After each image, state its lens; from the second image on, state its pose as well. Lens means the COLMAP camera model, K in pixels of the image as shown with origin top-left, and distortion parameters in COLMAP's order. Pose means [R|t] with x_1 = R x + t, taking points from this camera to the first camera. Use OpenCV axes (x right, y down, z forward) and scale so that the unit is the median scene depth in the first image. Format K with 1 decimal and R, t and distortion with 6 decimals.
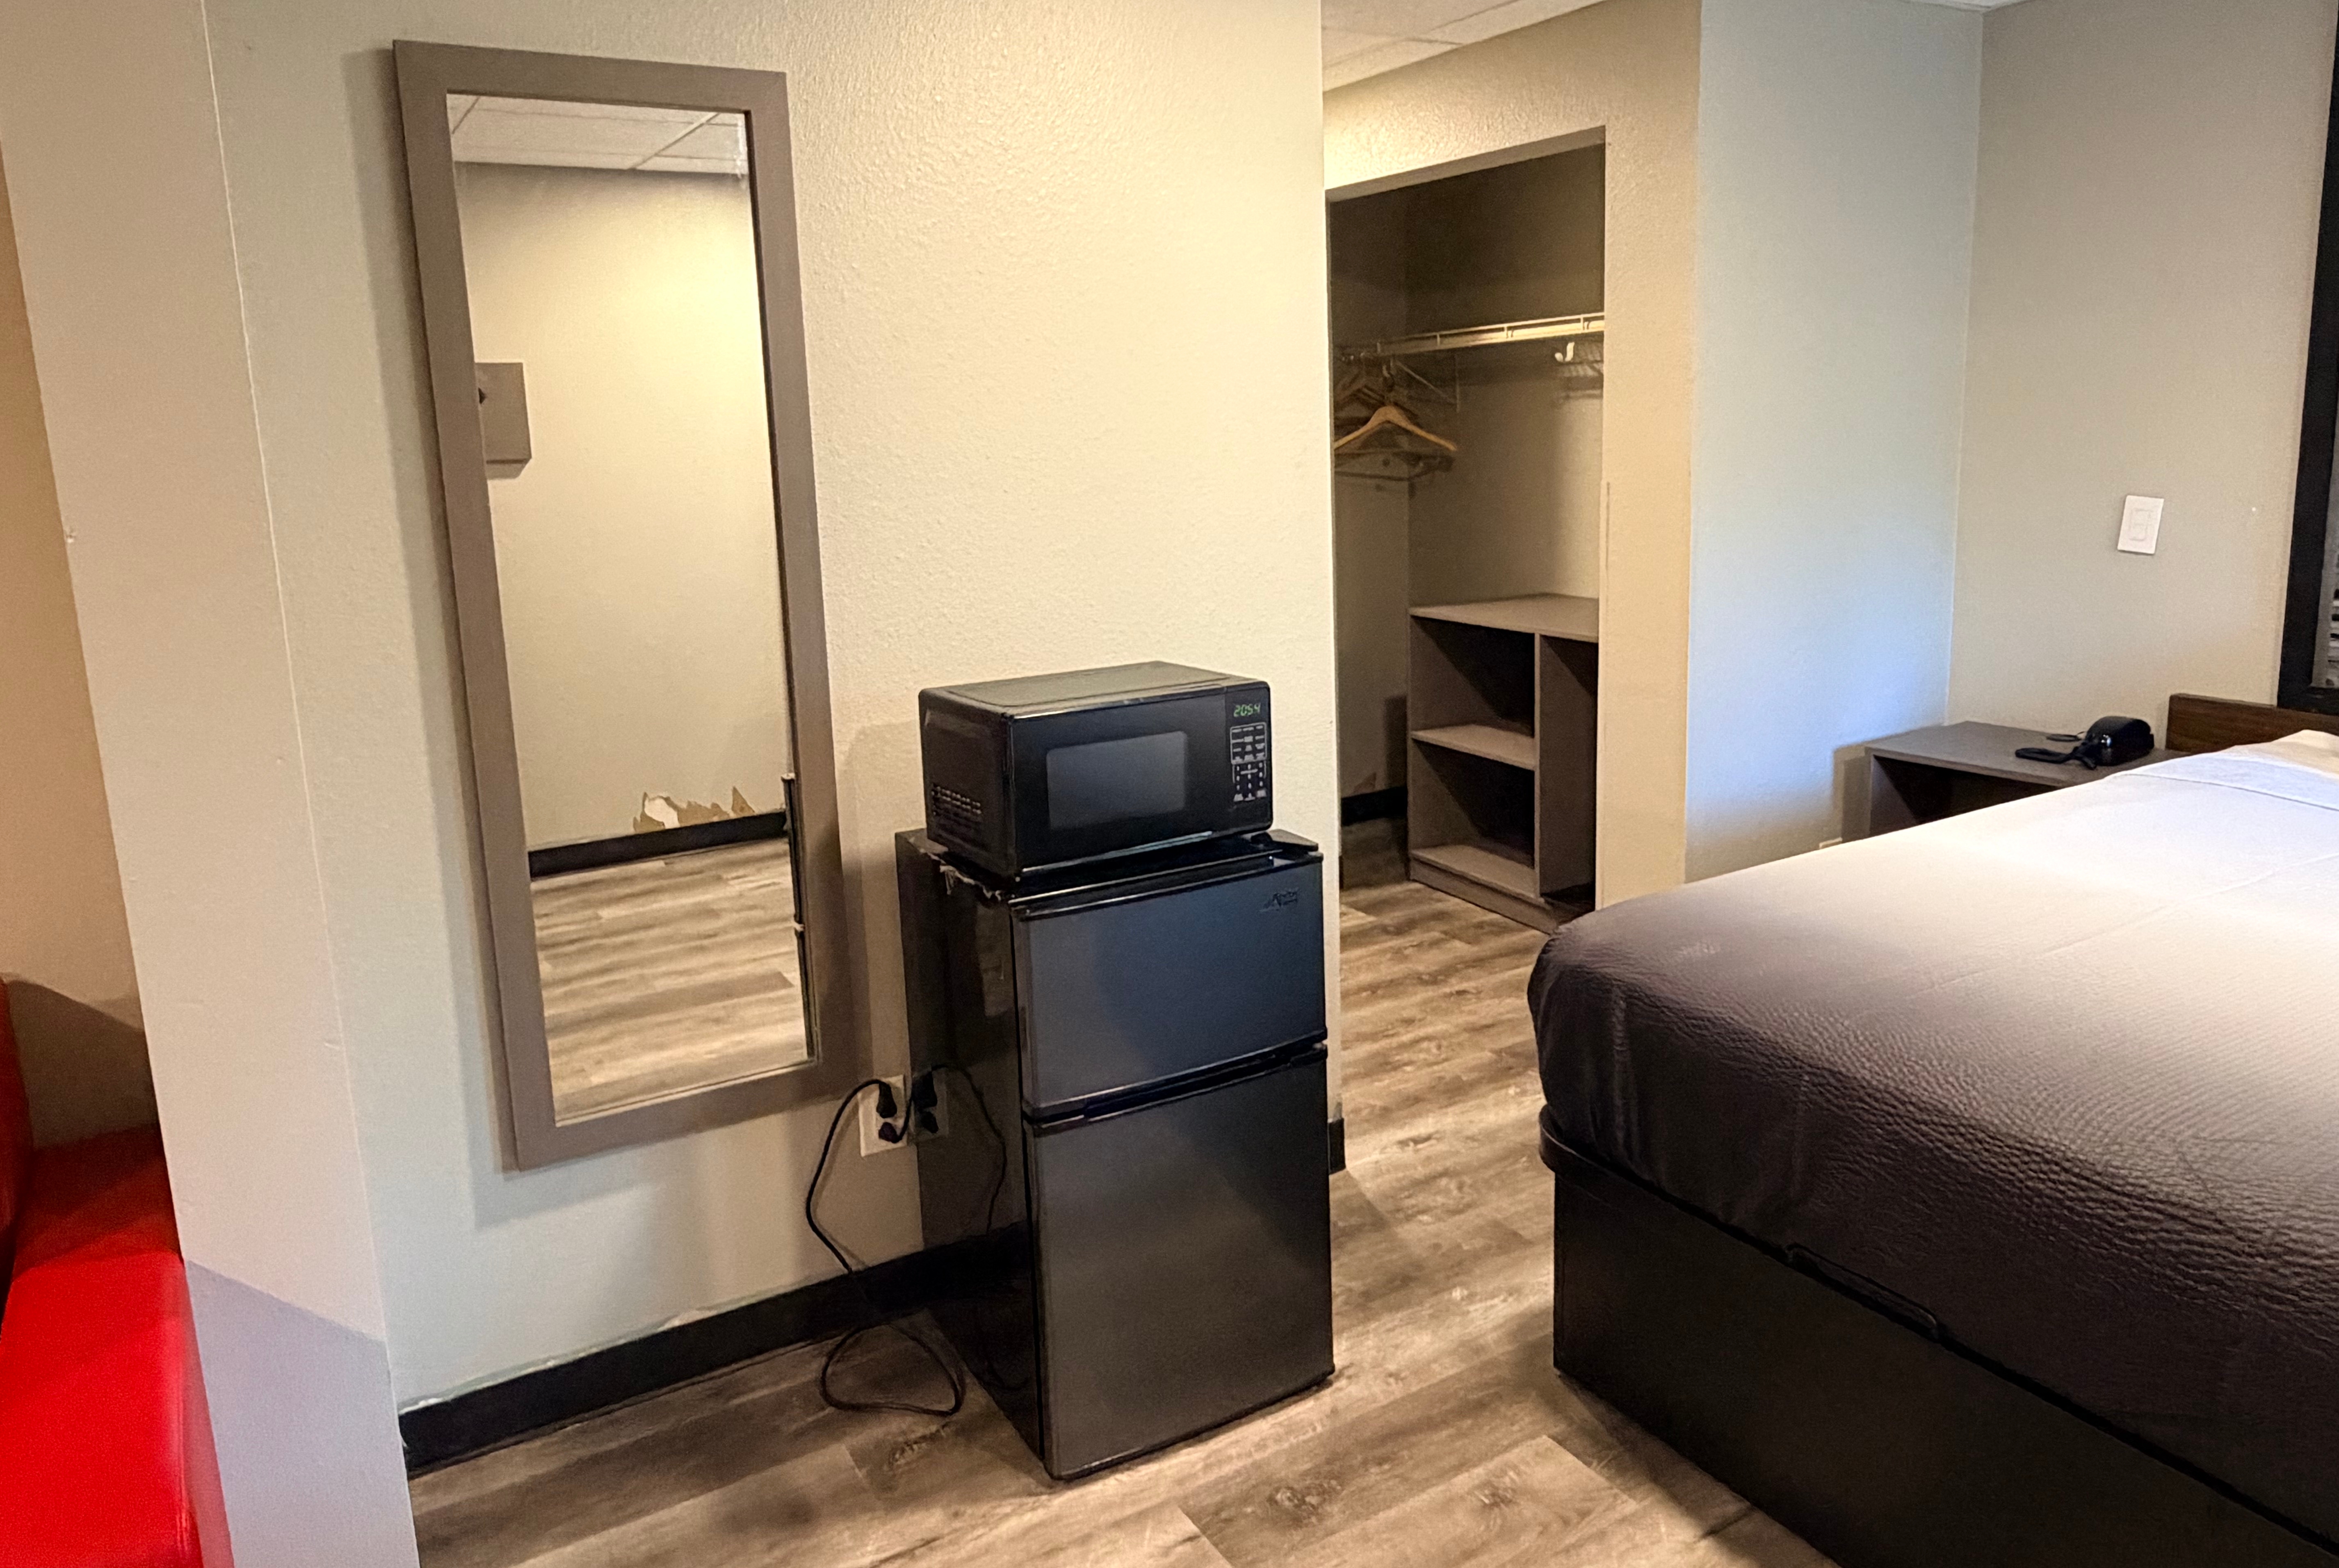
lens RADIAL K [[1577.4, 0, 1171.5], [0, 1577.4, 688.4], [0, 0, 1]] dist [0.020050, -0.001697]
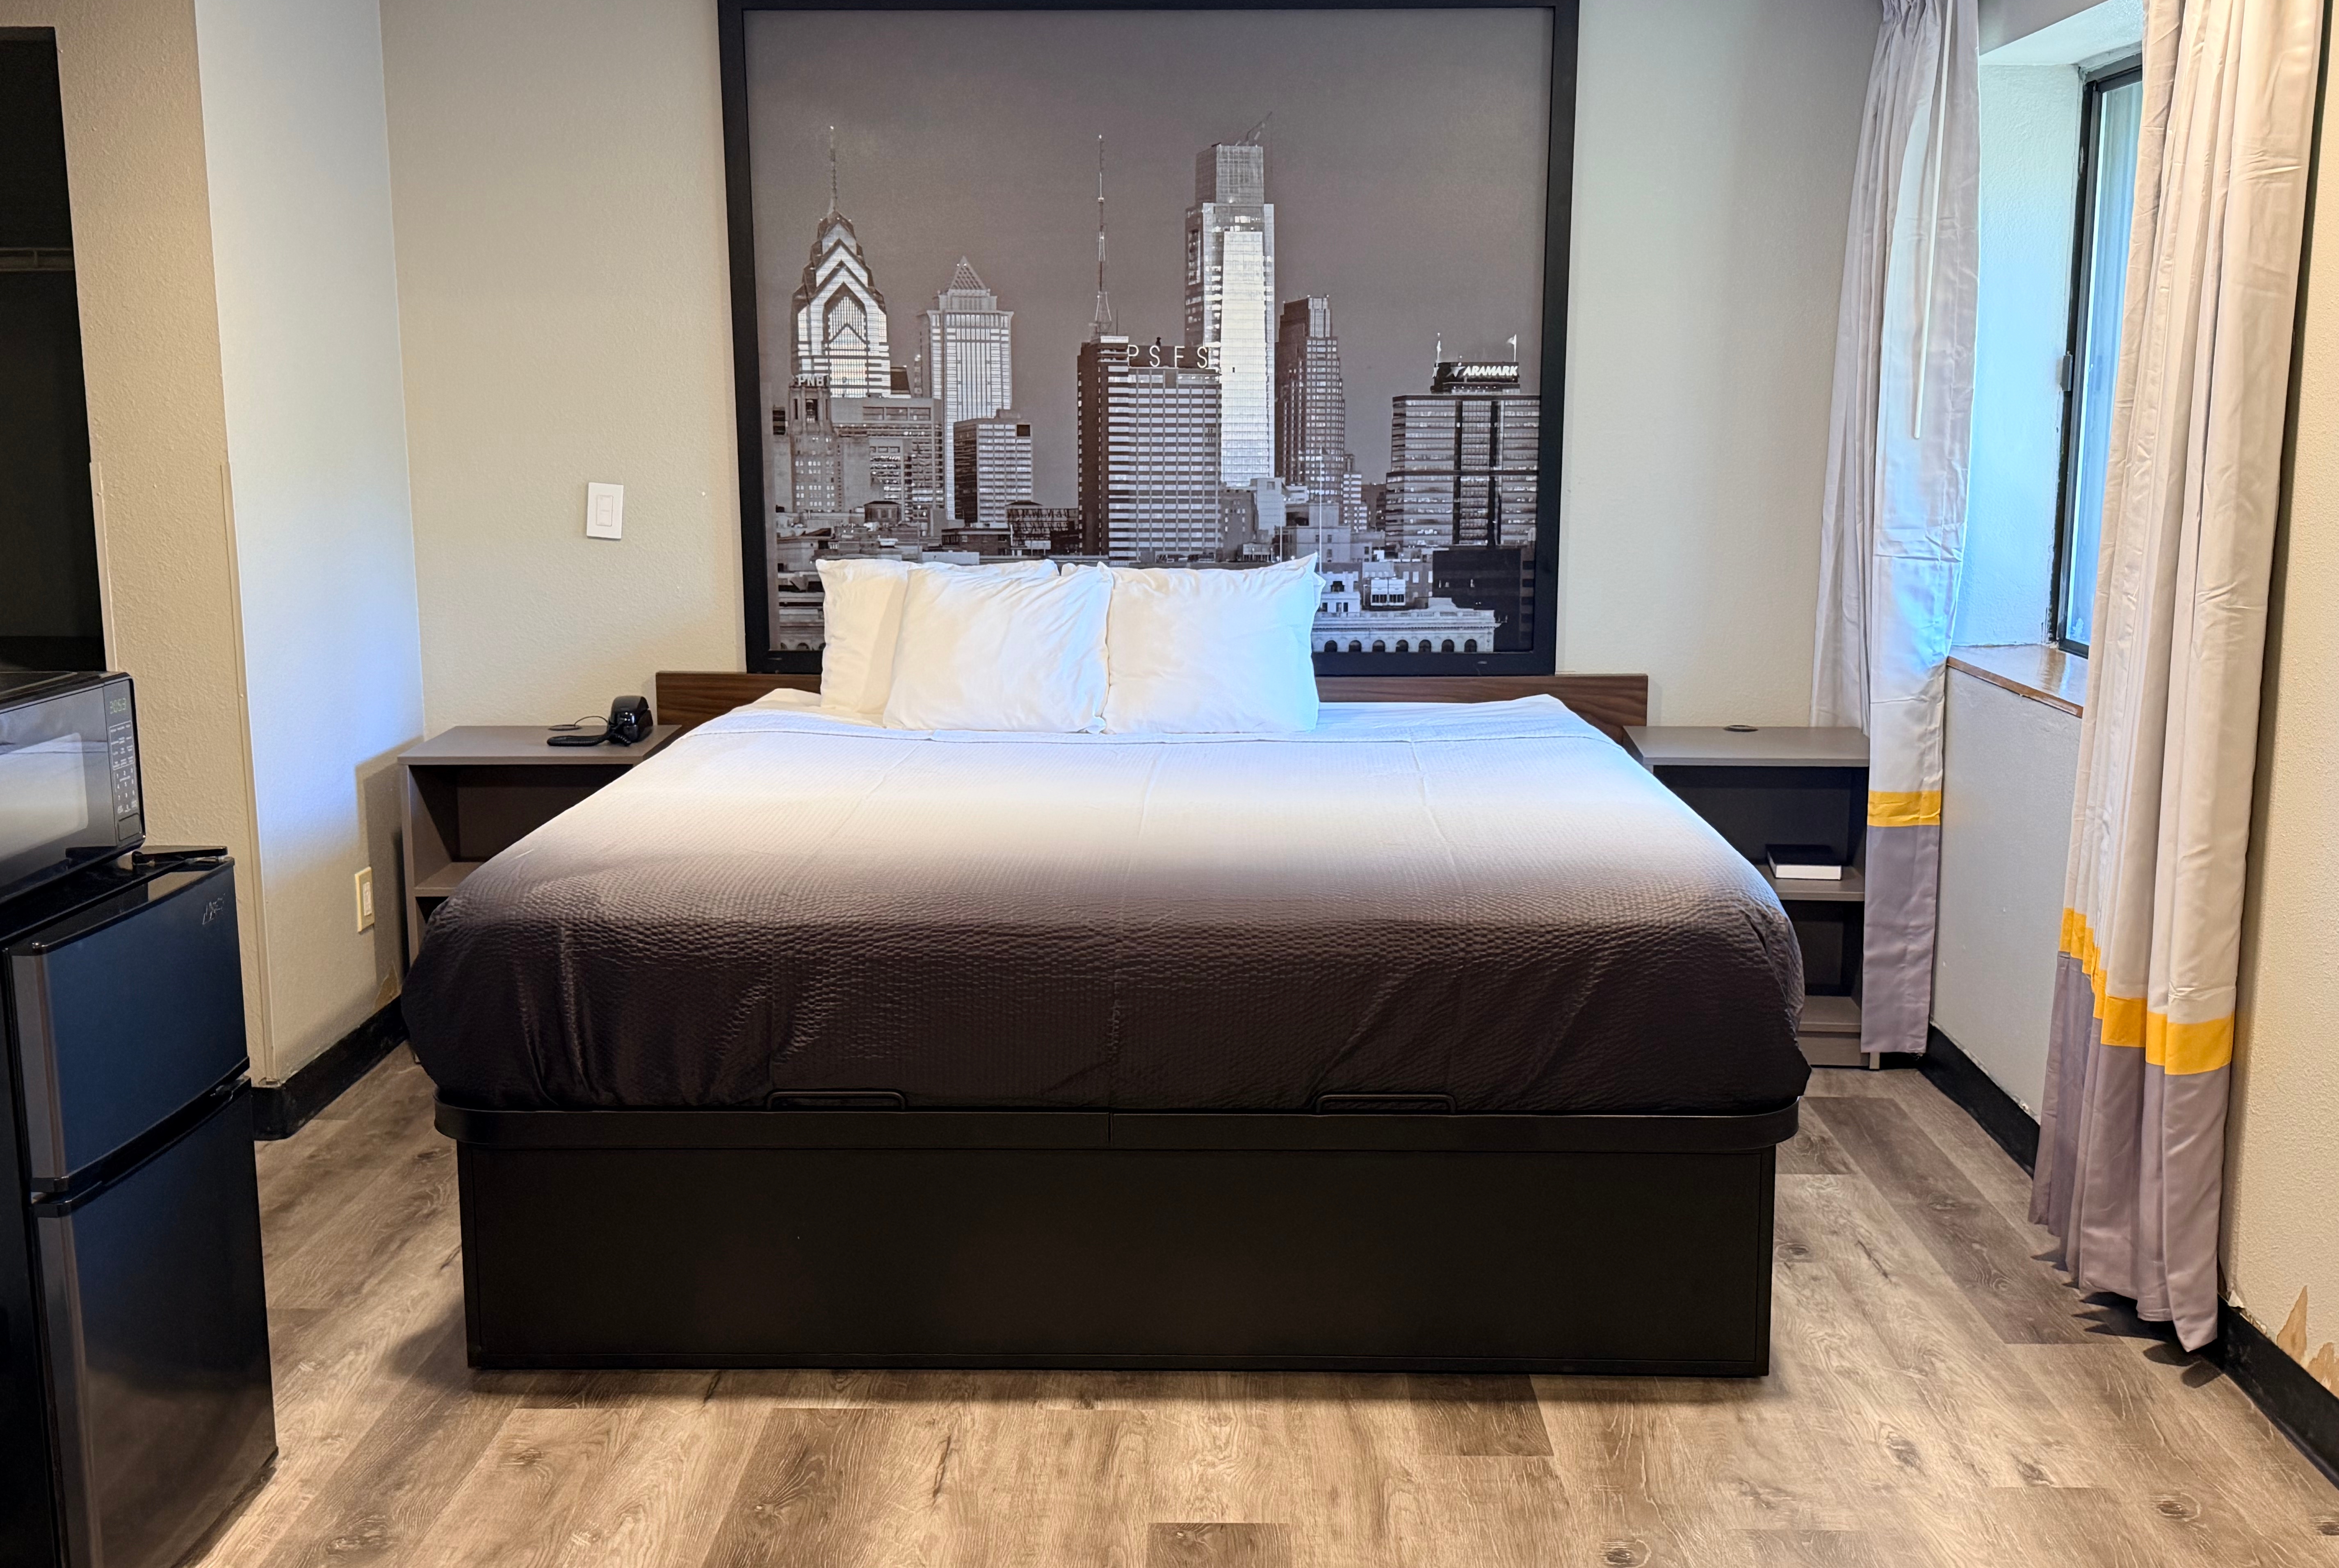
lens RADIAL K [[2326.9, 0, 1169.5], [0, 2326.9, 784.0], [0, 0, 1]] dist [0.119373, -0.013281]
pose [[0.534205, -0.108170, 0.838406, -0.723047], [0.121324, 0.991323, 0.050596, 0.058644], [-0.836604, 0.074690, 0.542693, -0.165371]]
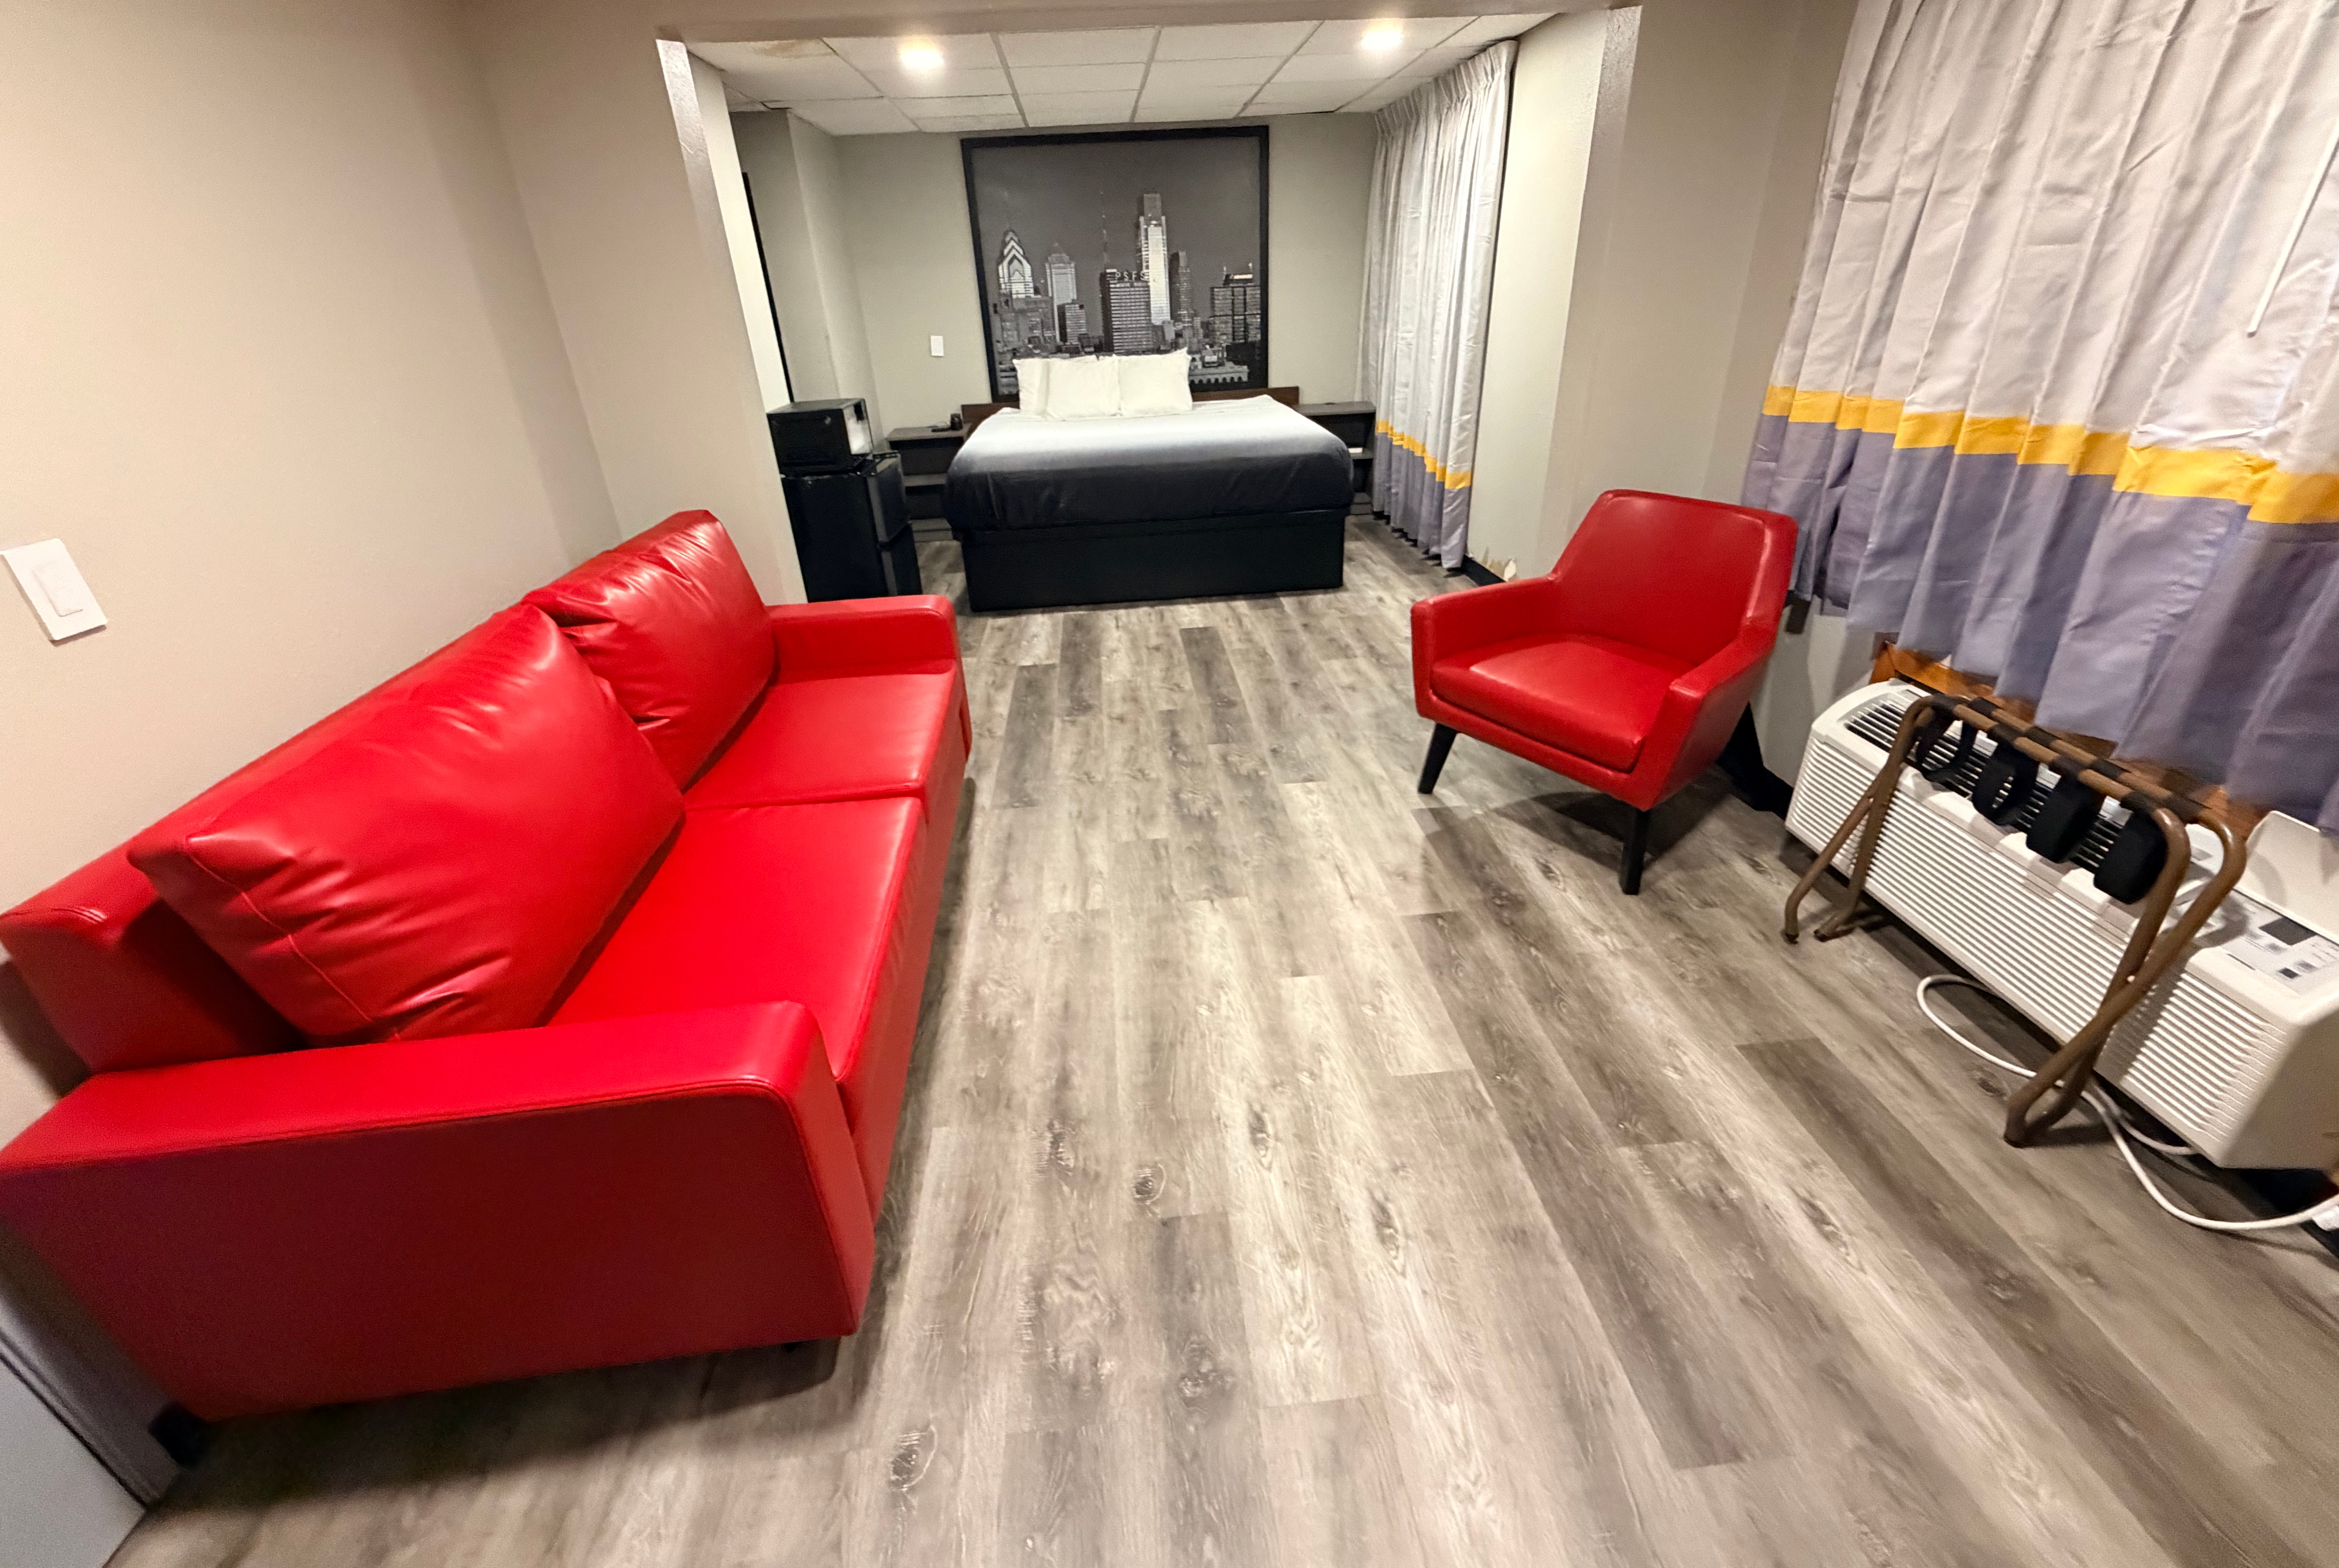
lens RADIAL K [[938.5, 0, 1169.1], [0, 938.5, 733.8], [0, 0, 1]] dist [-0.001769, -0.000028]
pose [[0.451629, -0.374036, 0.810017, -1.298853], [0.175671, 0.927389, 0.330288, 0.096328], [-0.874740, -0.006871, 0.484543, -0.319986]]
